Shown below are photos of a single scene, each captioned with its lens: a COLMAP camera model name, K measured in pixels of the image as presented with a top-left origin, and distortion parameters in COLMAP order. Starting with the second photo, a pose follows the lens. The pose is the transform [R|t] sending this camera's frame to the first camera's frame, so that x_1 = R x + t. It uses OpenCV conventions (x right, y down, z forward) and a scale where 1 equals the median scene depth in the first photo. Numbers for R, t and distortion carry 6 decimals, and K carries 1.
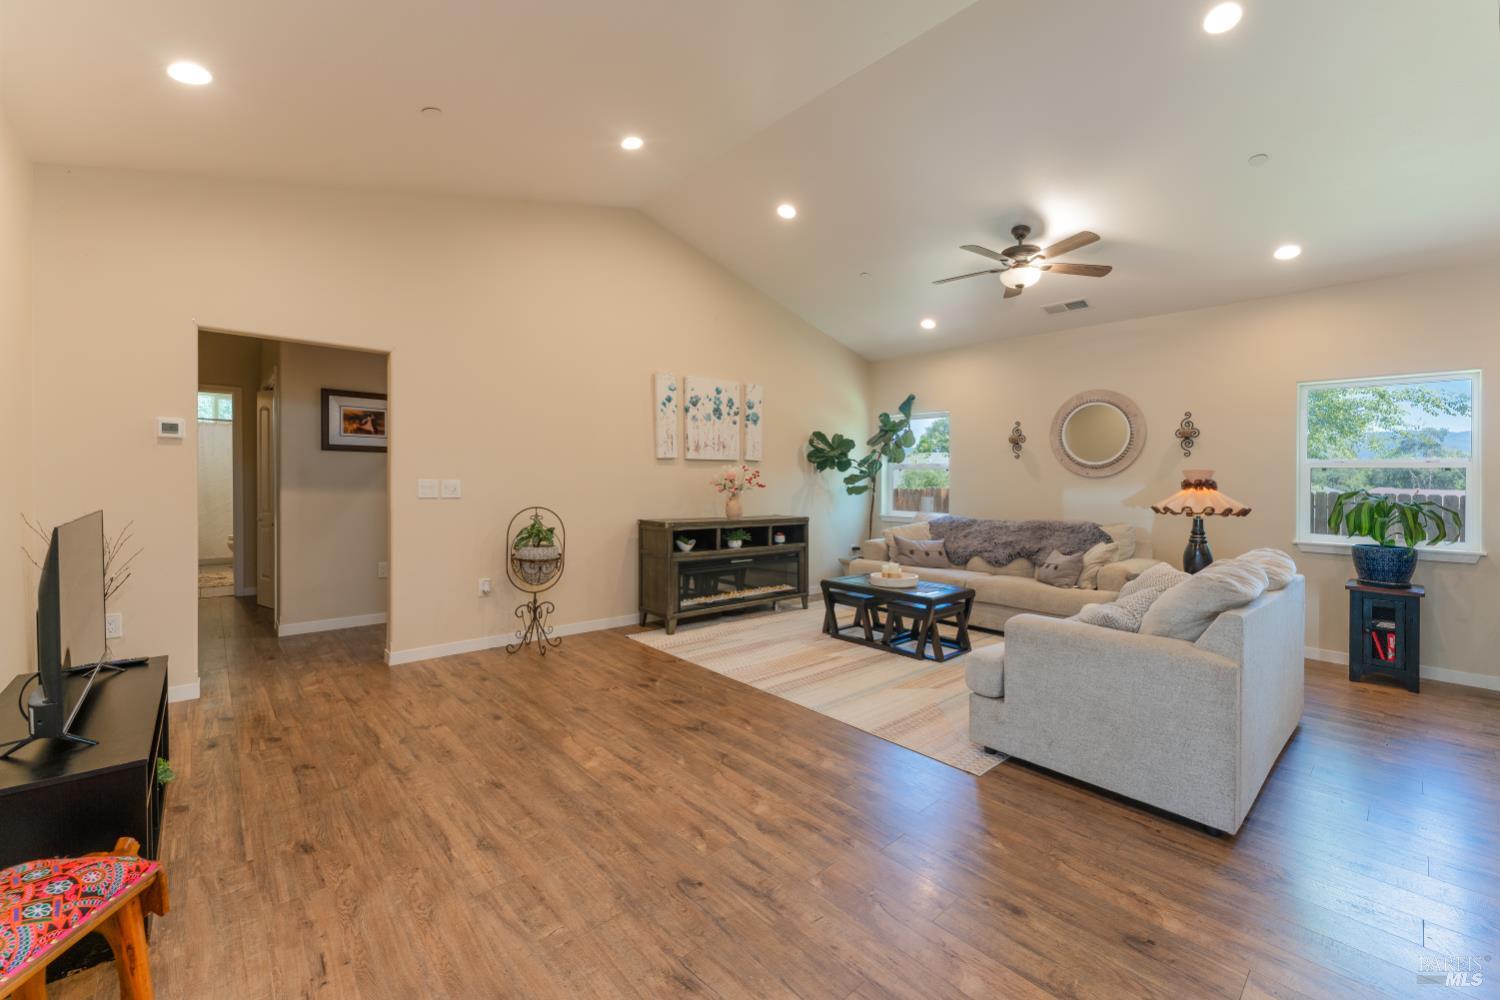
lens RADIAL K [[605.5, 0, 745.9], [0, 605.5, 491.7], [0, 0, 1]] dist [0.000740, -0.000812]
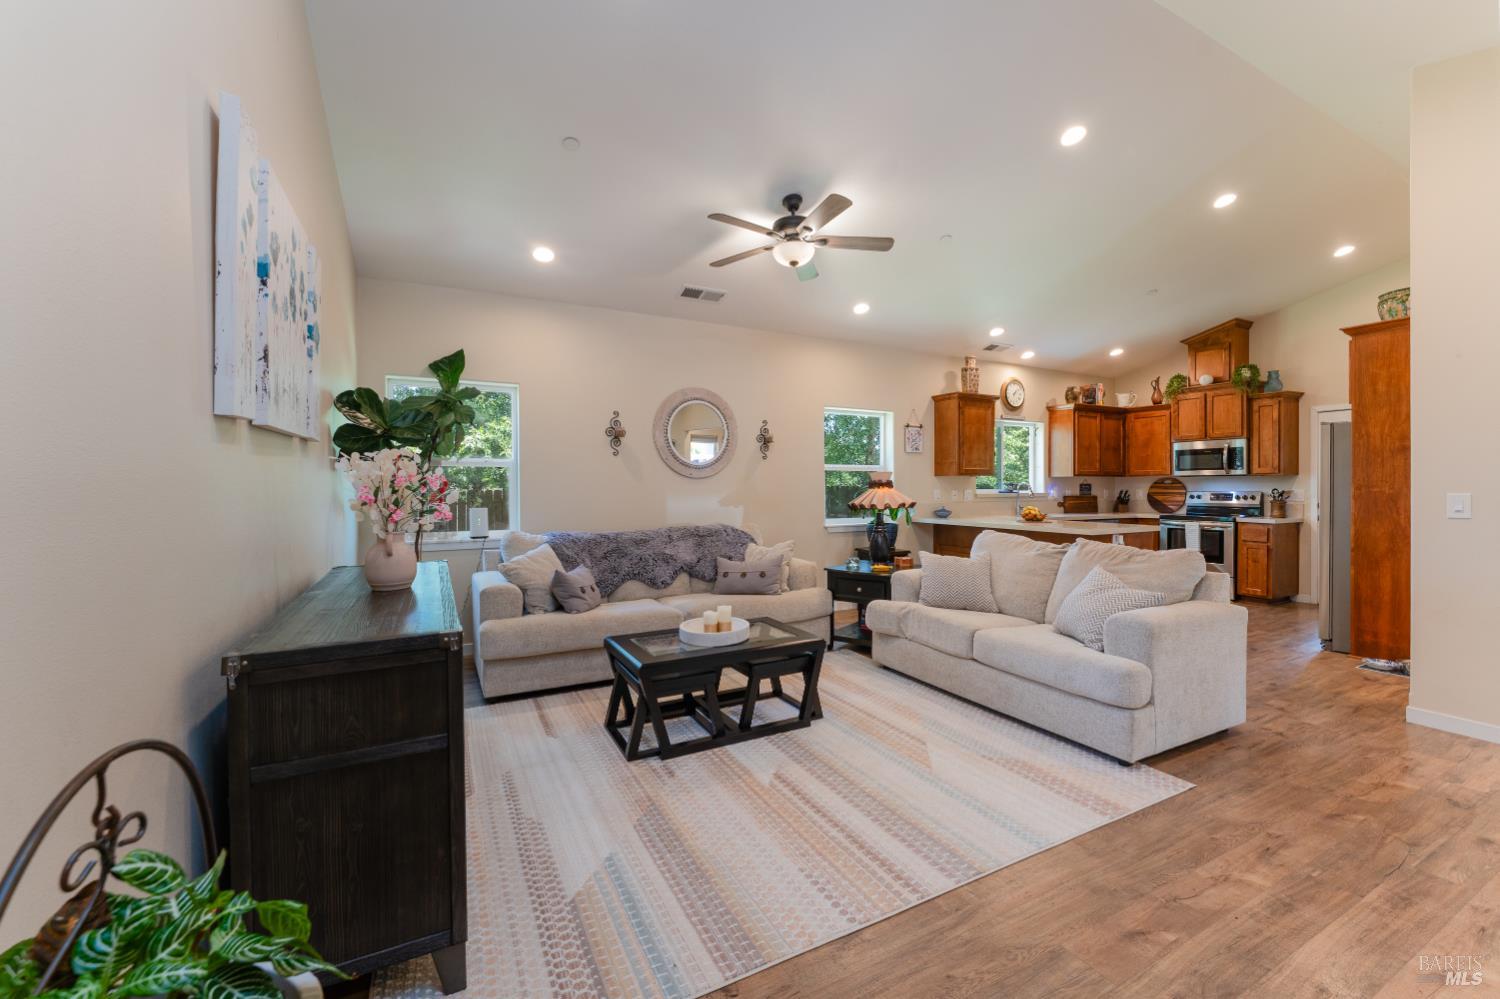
lens RADIAL K [[605.5, 0, 745.8], [0, 605.5, 490.0], [0, 0, 1]] dist [0.000740, -0.000812]
pose [[0.239857, -0.026435, 0.970448, -0.424600], [0.022848, 0.999506, 0.021579, -0.028930], [-0.970539, 0.016997, 0.240342, 0.848418]]
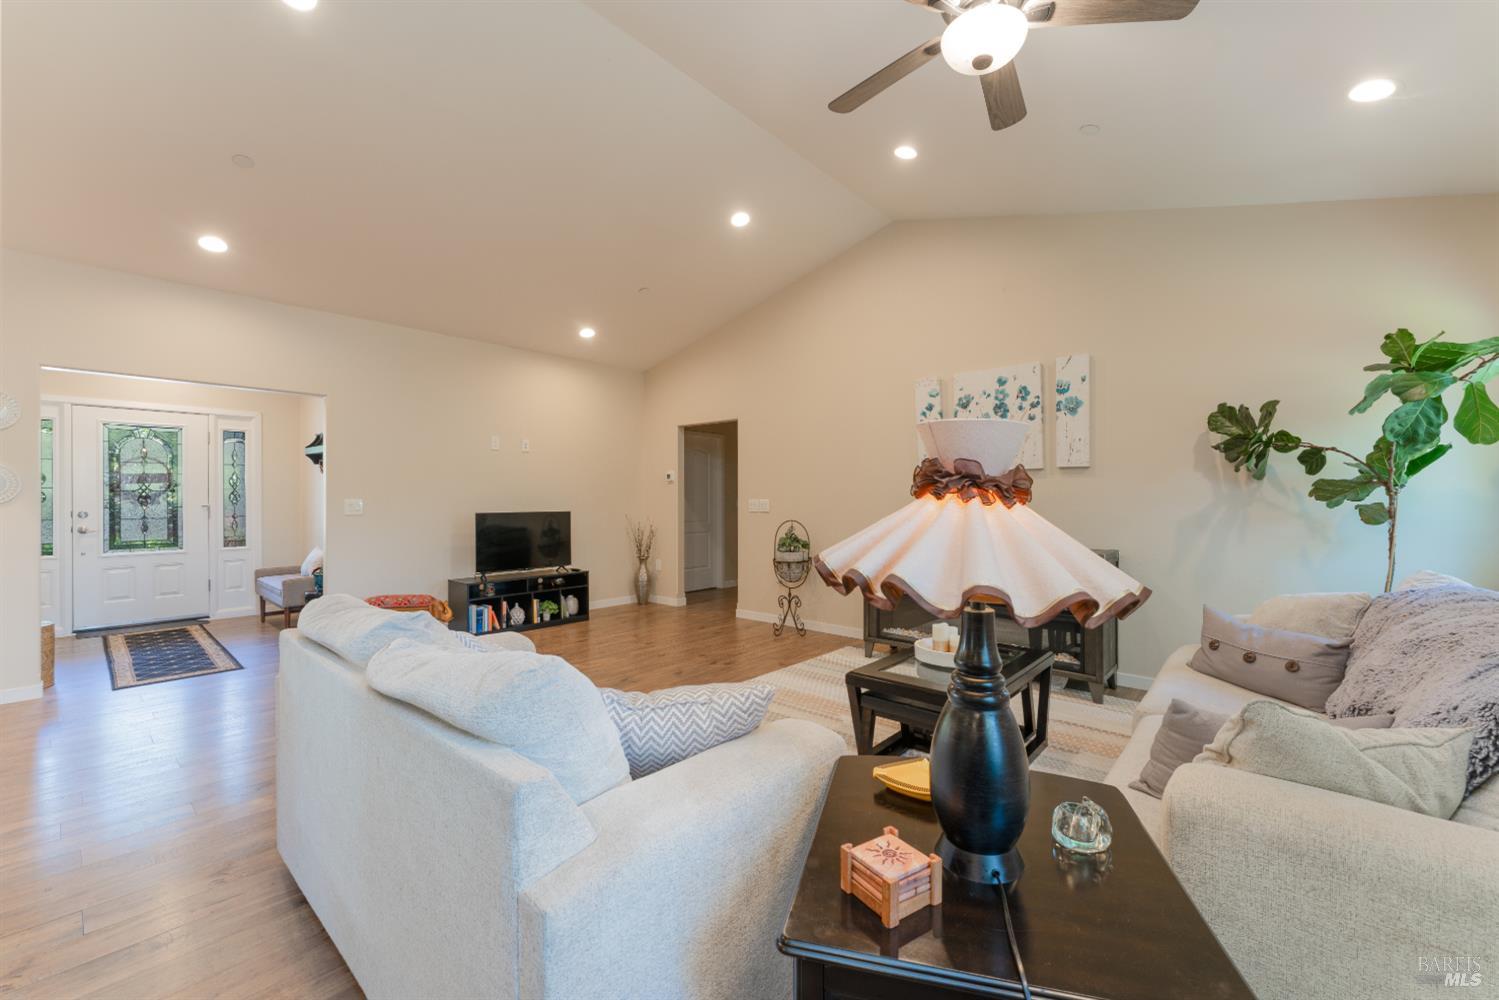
lens RADIAL K [[605.1, 0, 758.5], [0, 605.1, 500.1], [0, 0, 1]] dist [0.000740, -0.000812]
pose [[0.124740, -0.011519, -0.992123, 0.889733], [-0.016022, 0.999779, -0.013623, 0.002203], [0.992060, 0.017595, 0.124528, 0.770361]]
